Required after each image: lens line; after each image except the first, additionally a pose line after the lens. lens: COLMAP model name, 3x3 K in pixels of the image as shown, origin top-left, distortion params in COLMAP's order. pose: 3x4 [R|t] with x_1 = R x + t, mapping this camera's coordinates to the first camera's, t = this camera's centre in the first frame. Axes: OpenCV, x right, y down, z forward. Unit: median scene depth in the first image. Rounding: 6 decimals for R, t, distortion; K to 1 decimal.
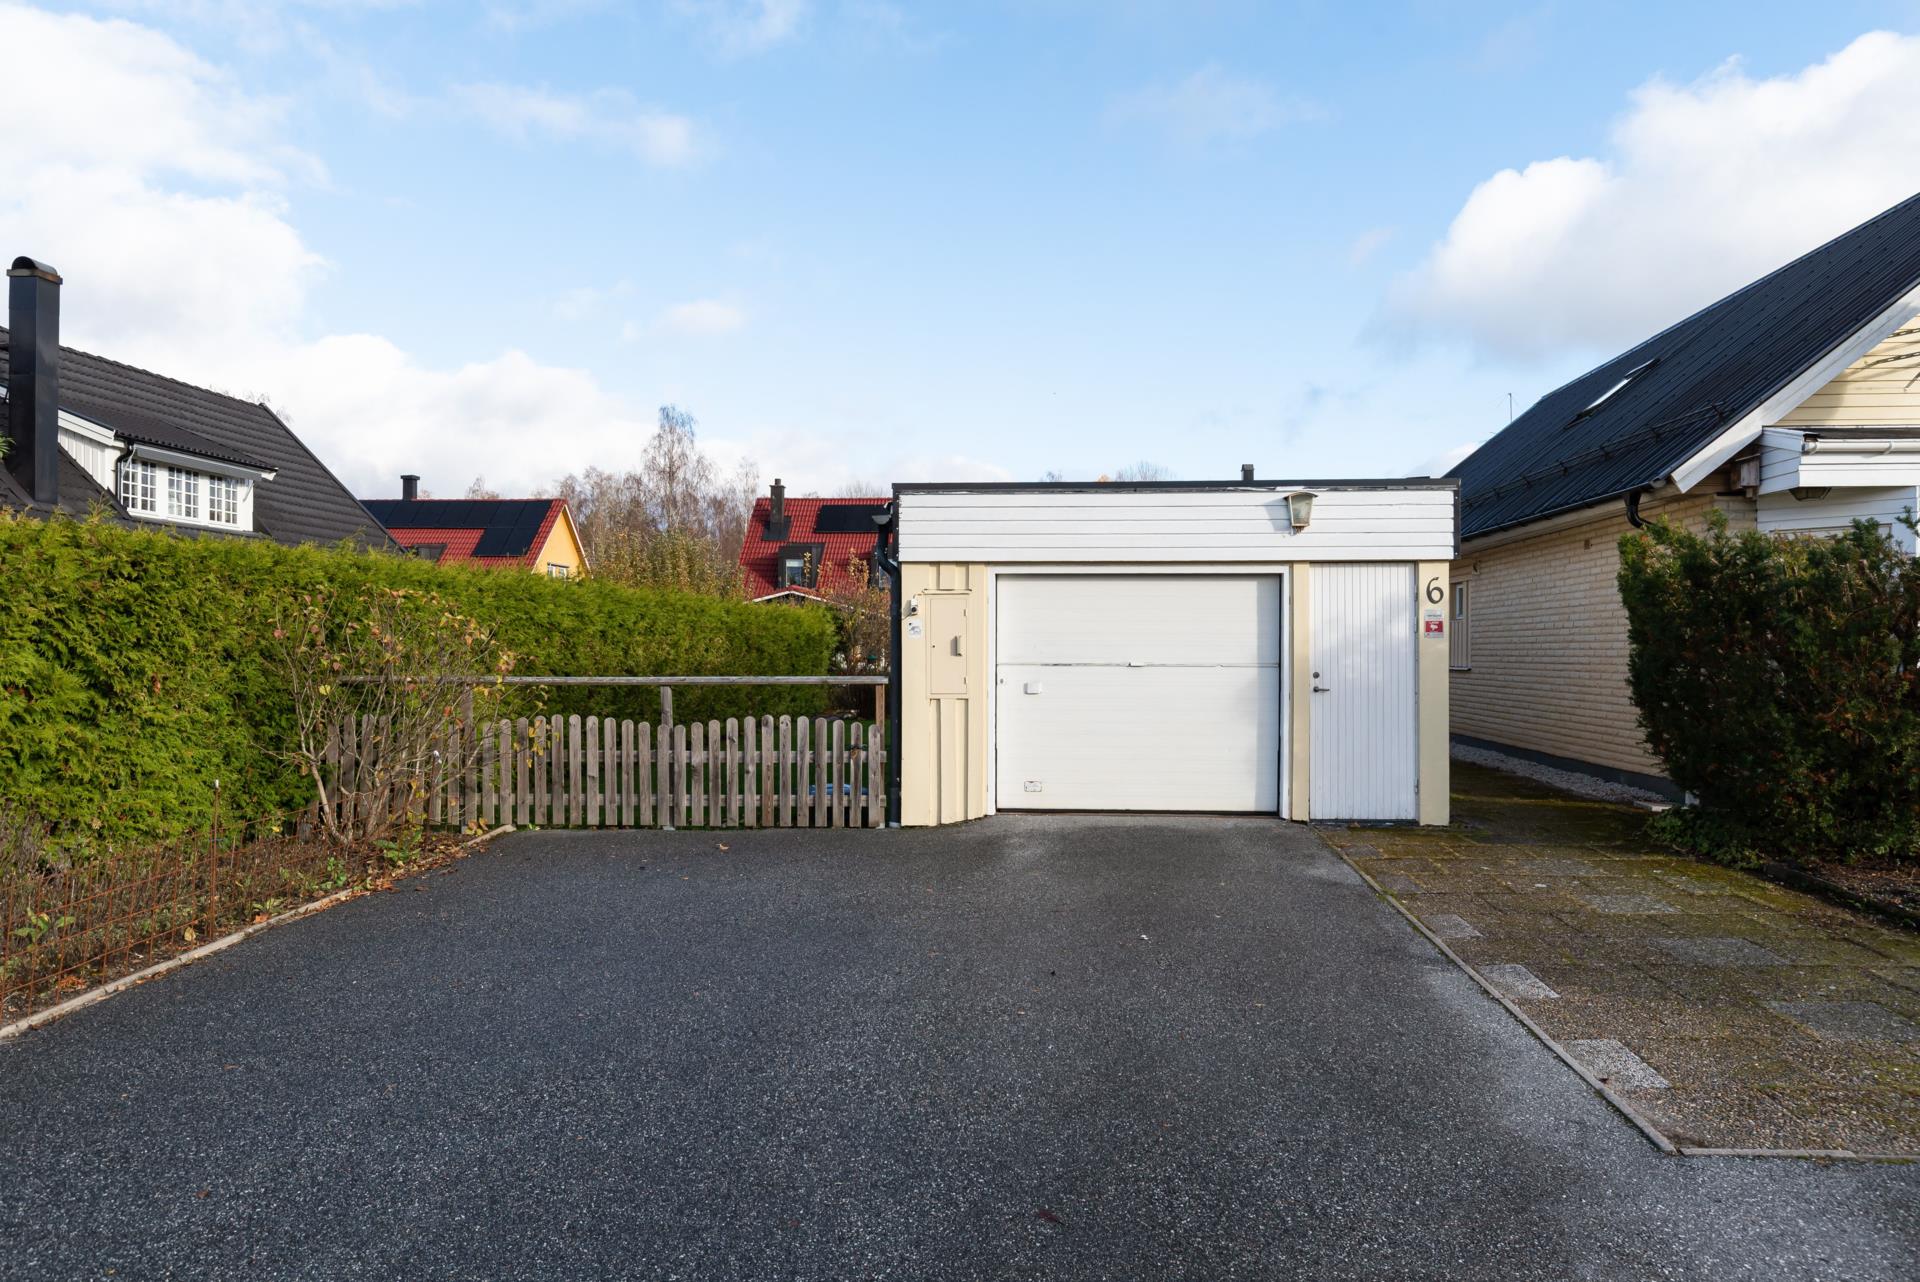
lens RADIAL K [[1208.4, 0, 975.2], [0, 1208.4, 647.6], [0, 0, 1]] dist [0.006534, -0.005828]
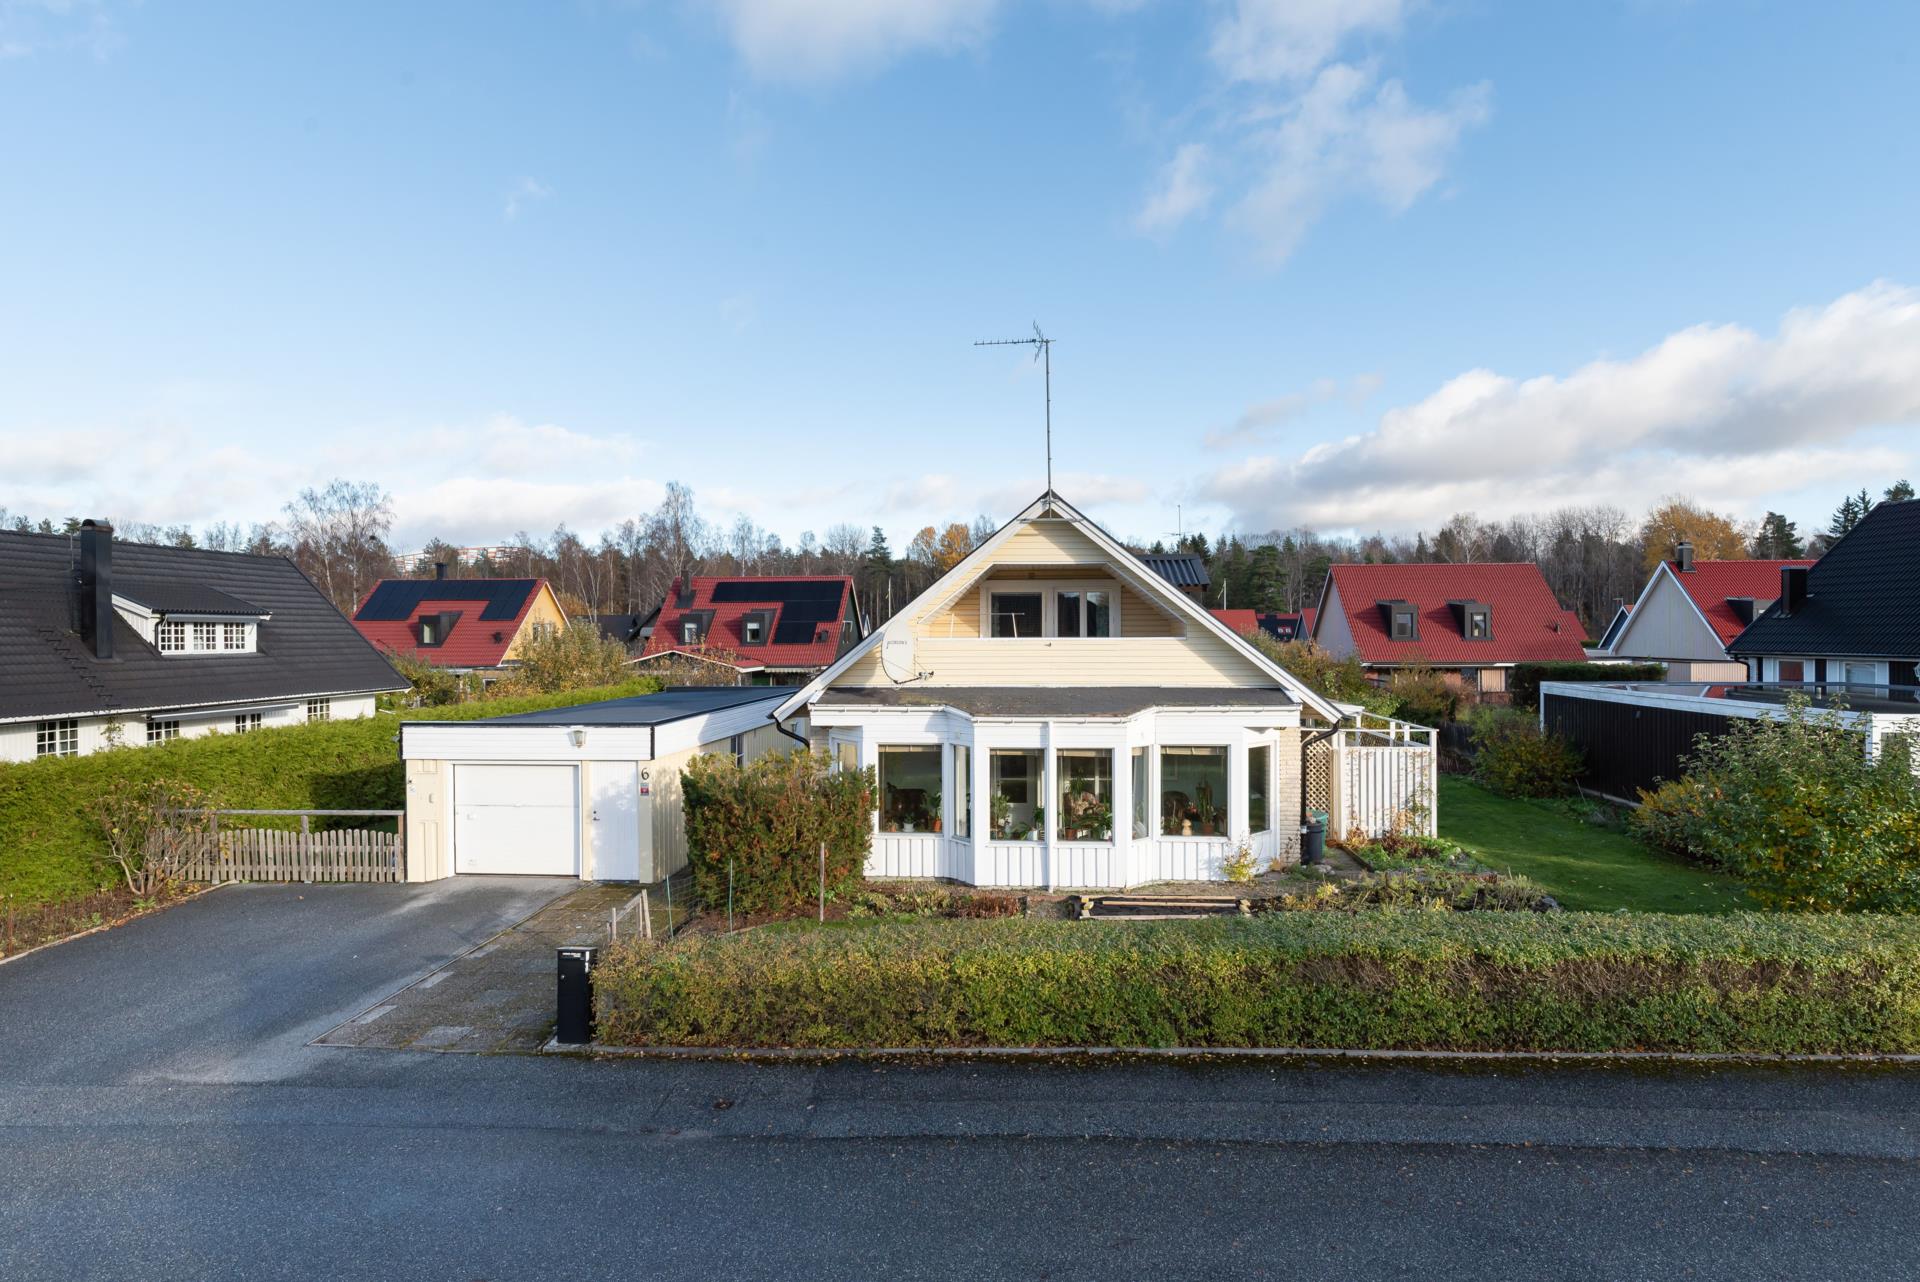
lens RADIAL K [[937.8, 0, 951.3], [0, 937.8, 642.6], [0, 0, 1]] dist [0.002634, 0.001997]
pose [[0.999604, -0.007561, -0.027111, 0.923643], [0.007874, 0.999903, 0.011459, -0.279628], [0.027021, -0.011668, 0.999567, -0.609995]]
